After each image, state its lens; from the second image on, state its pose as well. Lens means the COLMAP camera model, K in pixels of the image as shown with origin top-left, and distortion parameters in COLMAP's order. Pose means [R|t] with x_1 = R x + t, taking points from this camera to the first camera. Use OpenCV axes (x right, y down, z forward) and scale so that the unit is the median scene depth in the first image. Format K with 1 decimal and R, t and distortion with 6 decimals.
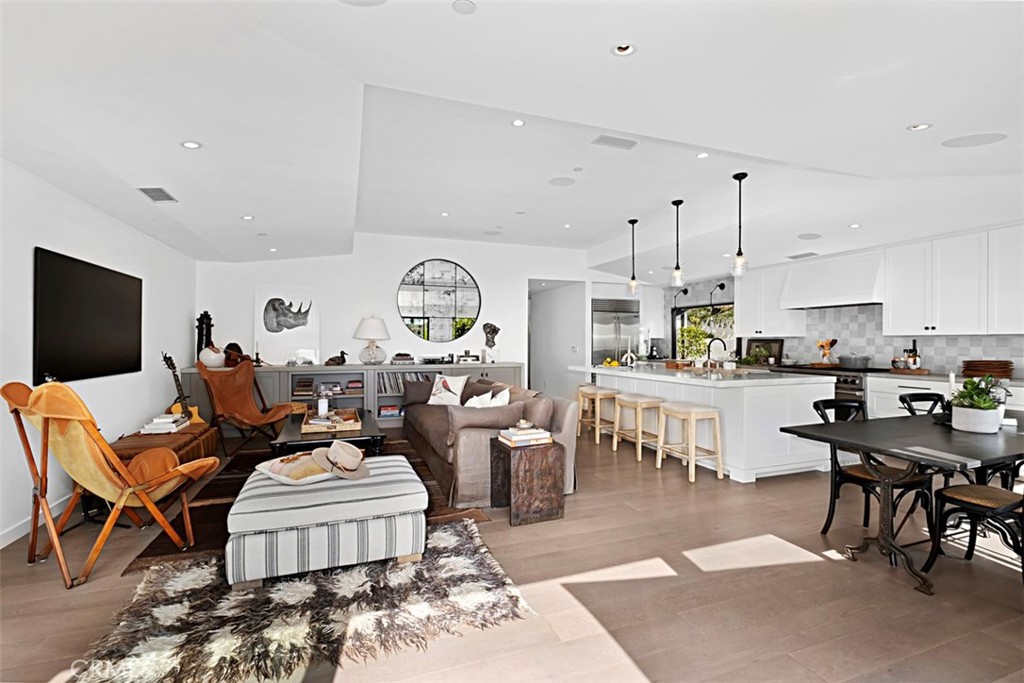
lens RADIAL K [[452.5, 0, 500.1], [0, 452.5, 343.2], [0, 0, 1]] dist [-0.009301, -0.000424]
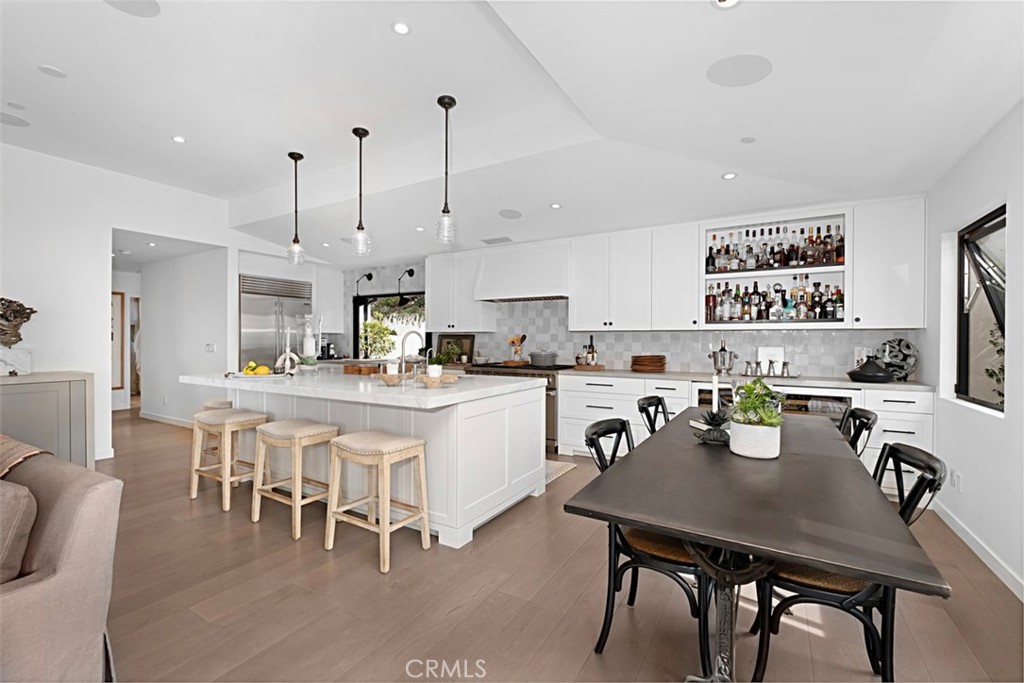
lens RADIAL K [[452.5, 0, 500.1], [0, 452.5, 343.2], [0, 0, 1]] dist [-0.009301, -0.000424]
pose [[0.780830, -0.002098, 0.624740, 0.109671], [-0.001107, 0.999988, 0.004743, 0.003993], [-0.624743, -0.004395, 0.780818, 0.280327]]
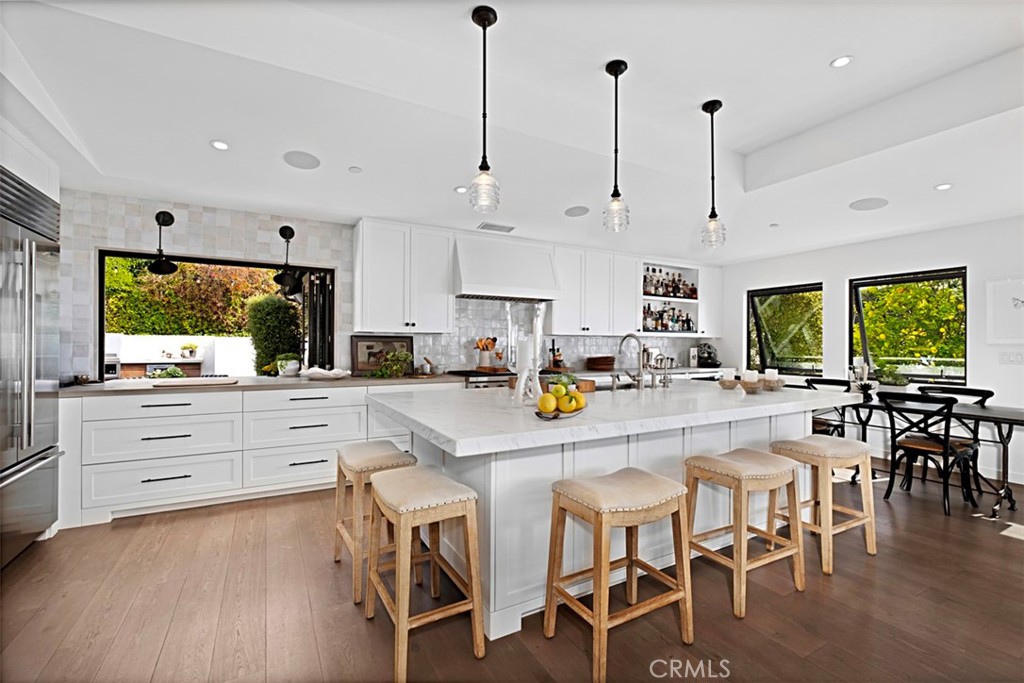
lens RADIAL K [[425.6, 0, 550.7], [0, 425.6, 339.7], [0, 0, 1]] dist [-0.000420, -0.000044]
pose [[-0.169247, 0.002723, 0.985570, -0.050861], [-0.004314, 0.999985, -0.003503, -0.002652], [-0.985564, -0.004845, -0.169232, 0.973804]]
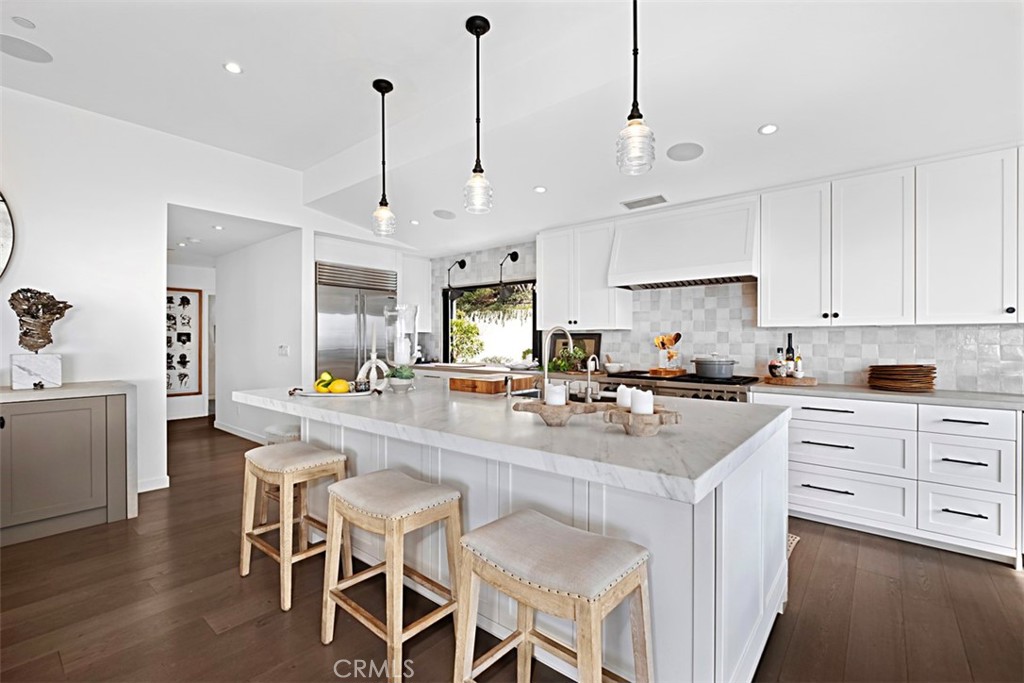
lens RADIAL K [[460.9, 0, 491.0], [0, 460.9, 343.1], [0, 0, 1]] dist [-0.004285, -0.000189]
pose [[0.878040, -0.003558, 0.478574, 0.155609], [0.001142, 0.999985, 0.005340, 0.002044], [-0.478586, -0.004143, 0.878031, 0.499145]]
